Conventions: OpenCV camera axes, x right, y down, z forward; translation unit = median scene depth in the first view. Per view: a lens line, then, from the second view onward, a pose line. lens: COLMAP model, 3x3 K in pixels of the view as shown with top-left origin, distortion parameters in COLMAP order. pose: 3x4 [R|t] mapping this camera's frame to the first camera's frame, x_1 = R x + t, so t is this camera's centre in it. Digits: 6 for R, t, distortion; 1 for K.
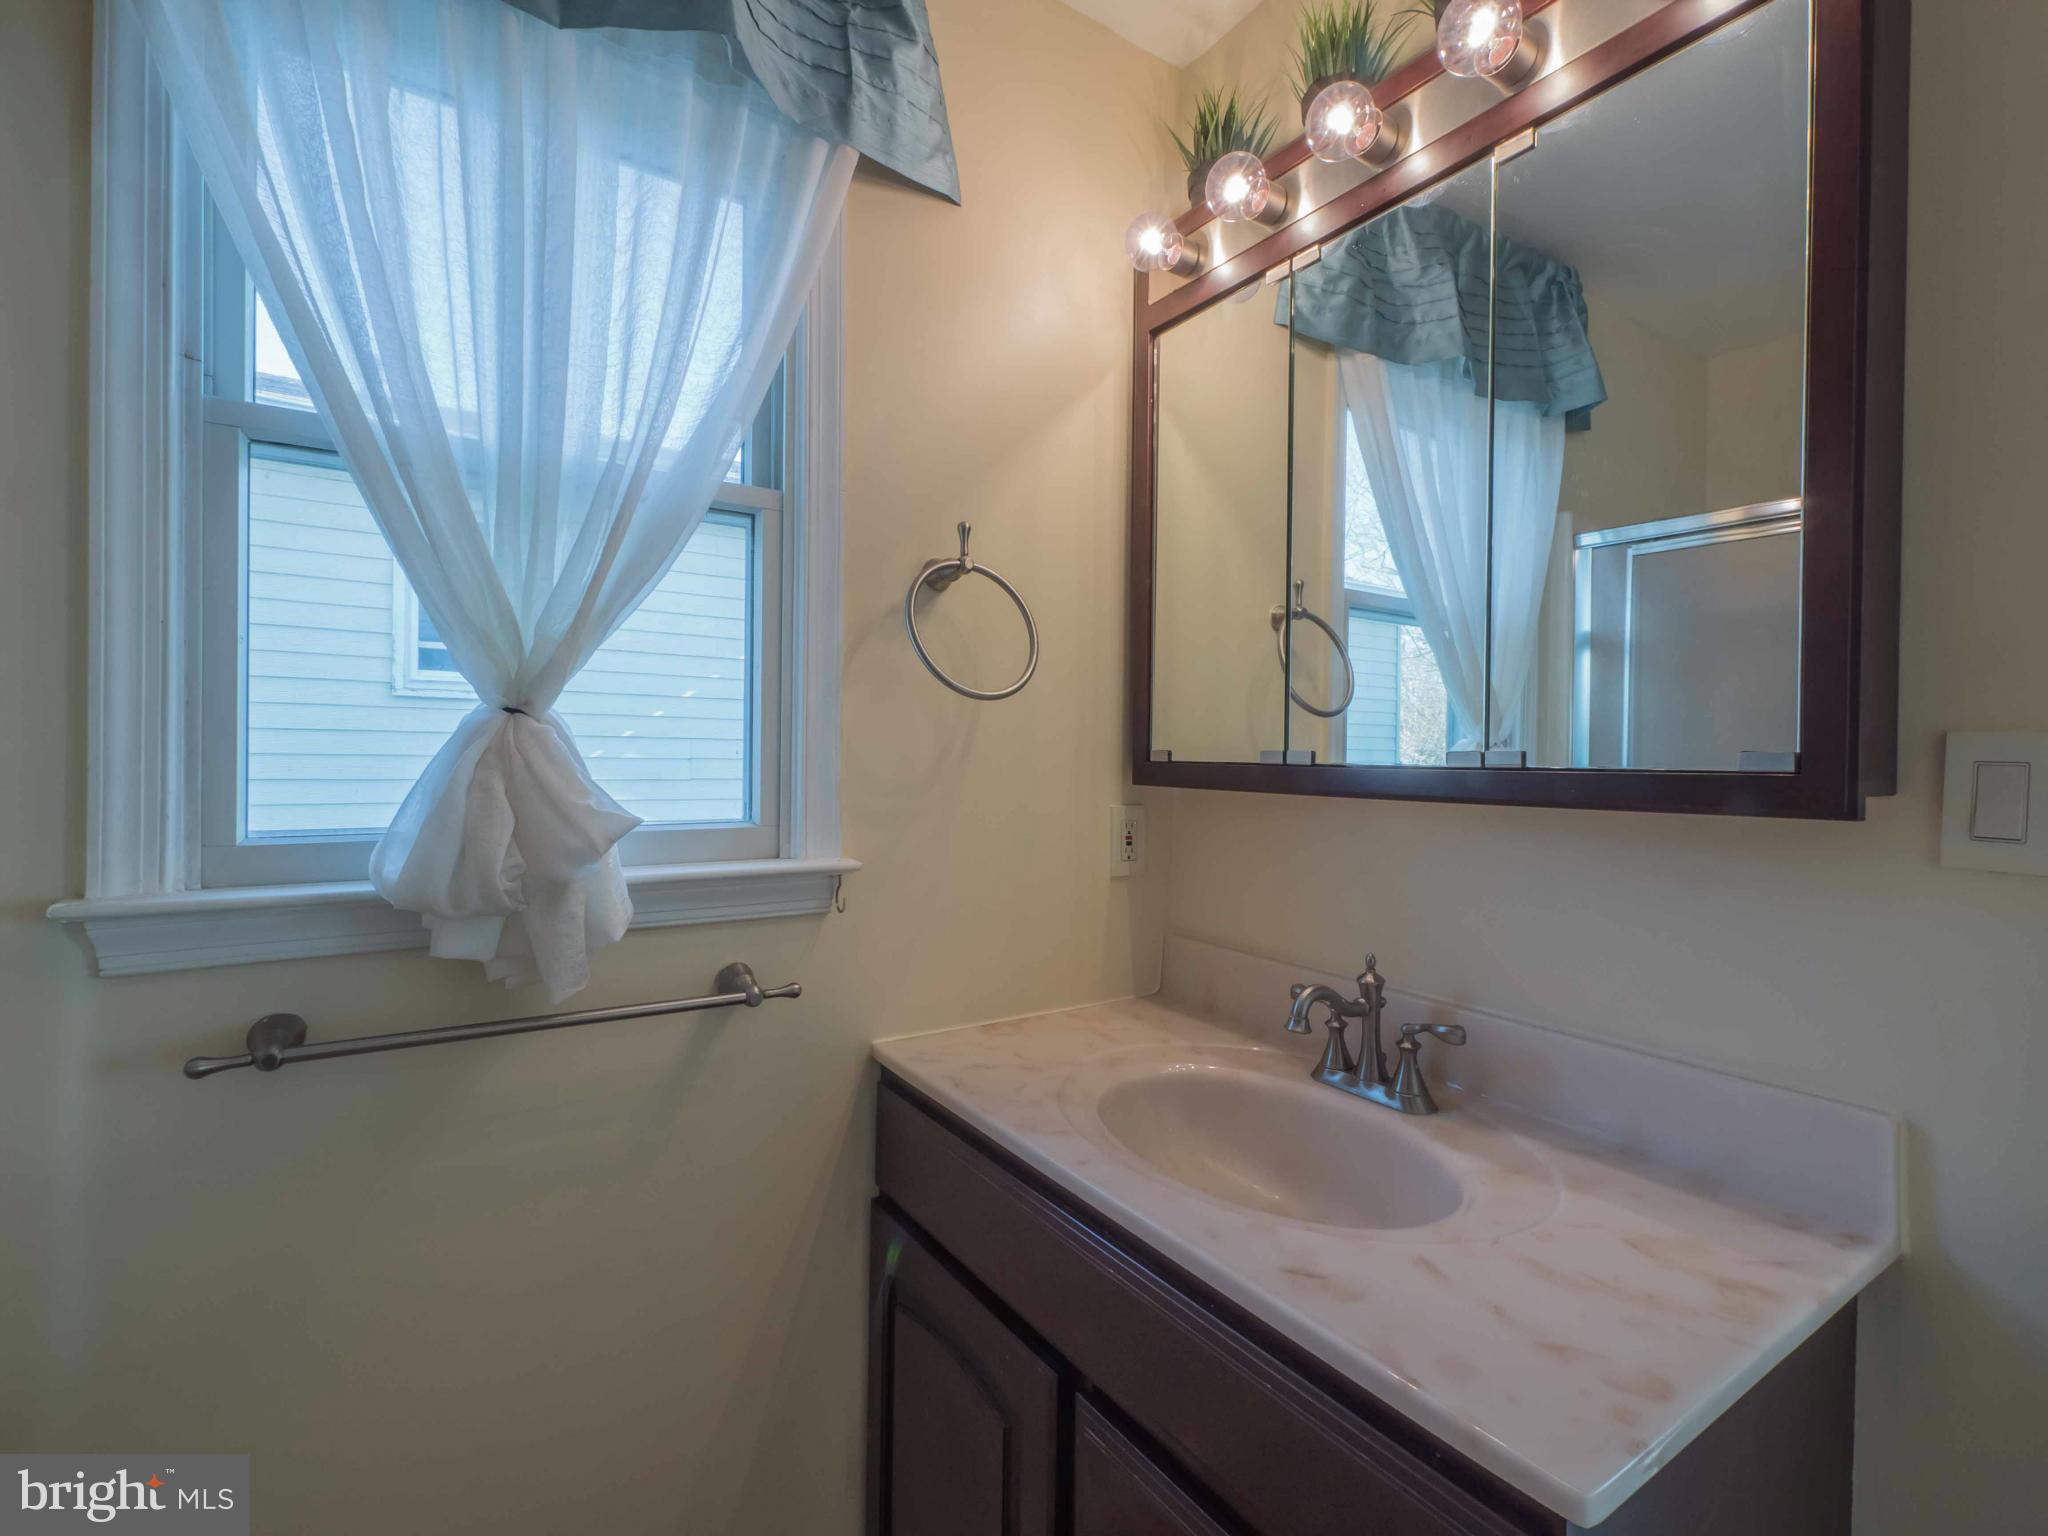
lens RADIAL K [[940.7, 0, 1030.1], [0, 940.7, 758.5], [0, 0, 1]] dist [-0.006252, 0.000381]
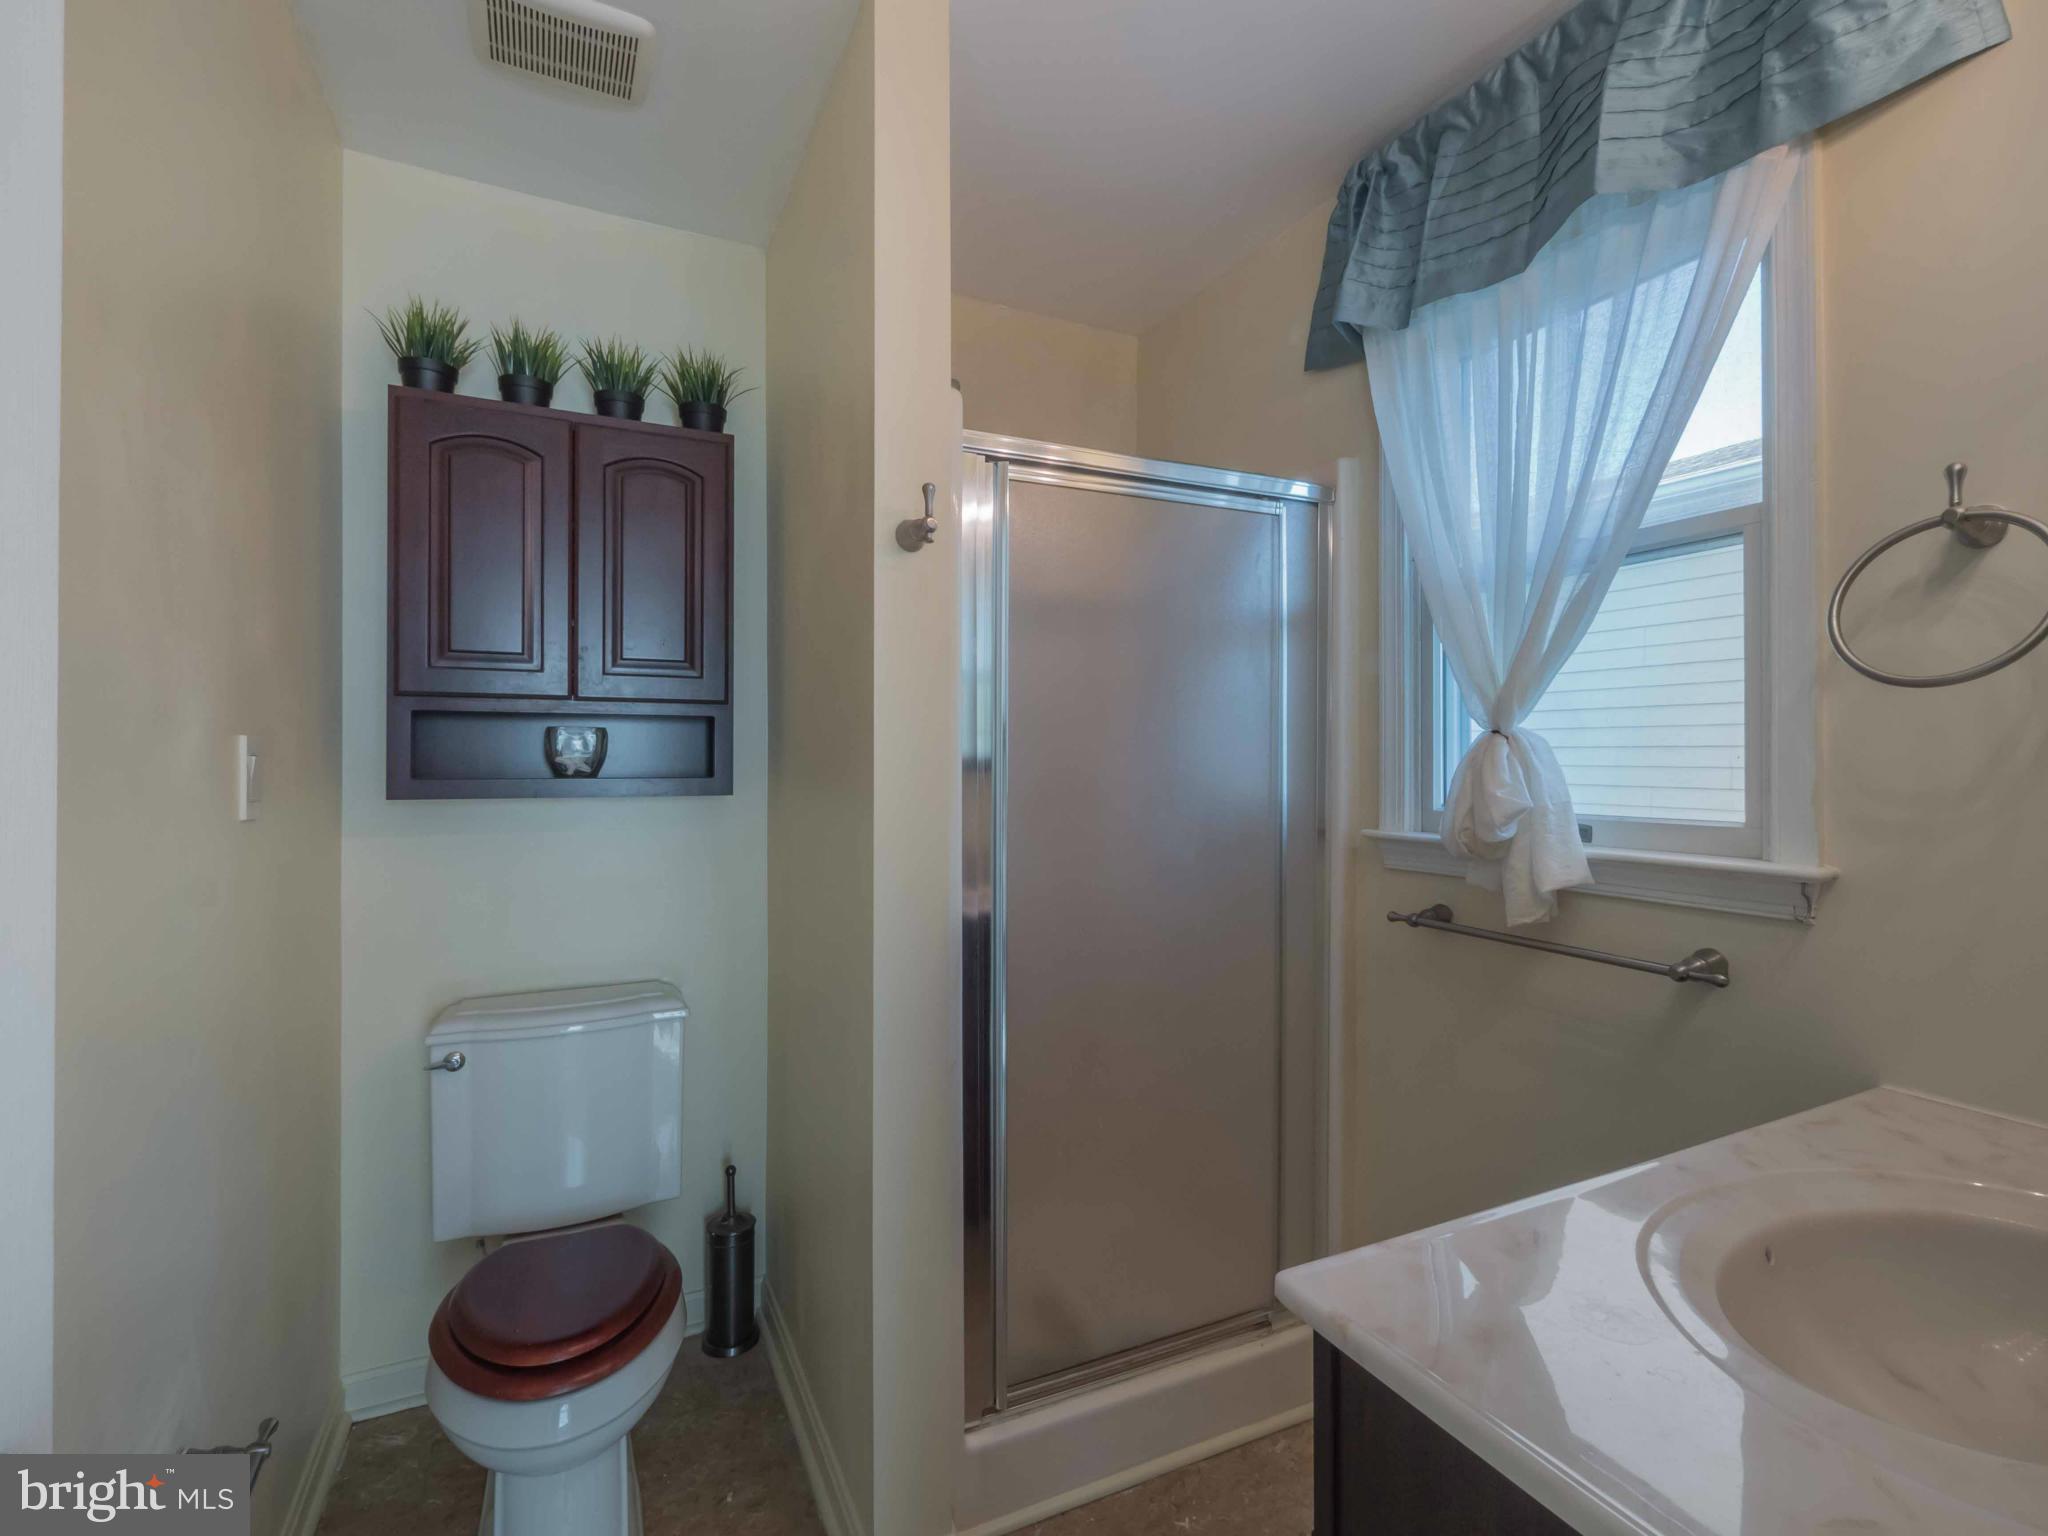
lens RADIAL K [[940.7, 0, 1030.1], [0, 940.7, 758.5], [0, 0, 1]] dist [-0.006252, 0.000381]
pose [[-0.153561, -0.016971, -0.987993, 0.899334], [-0.004166, 0.999855, -0.016528, 0.015596], [0.988130, 0.001578, -0.153610, 0.377324]]
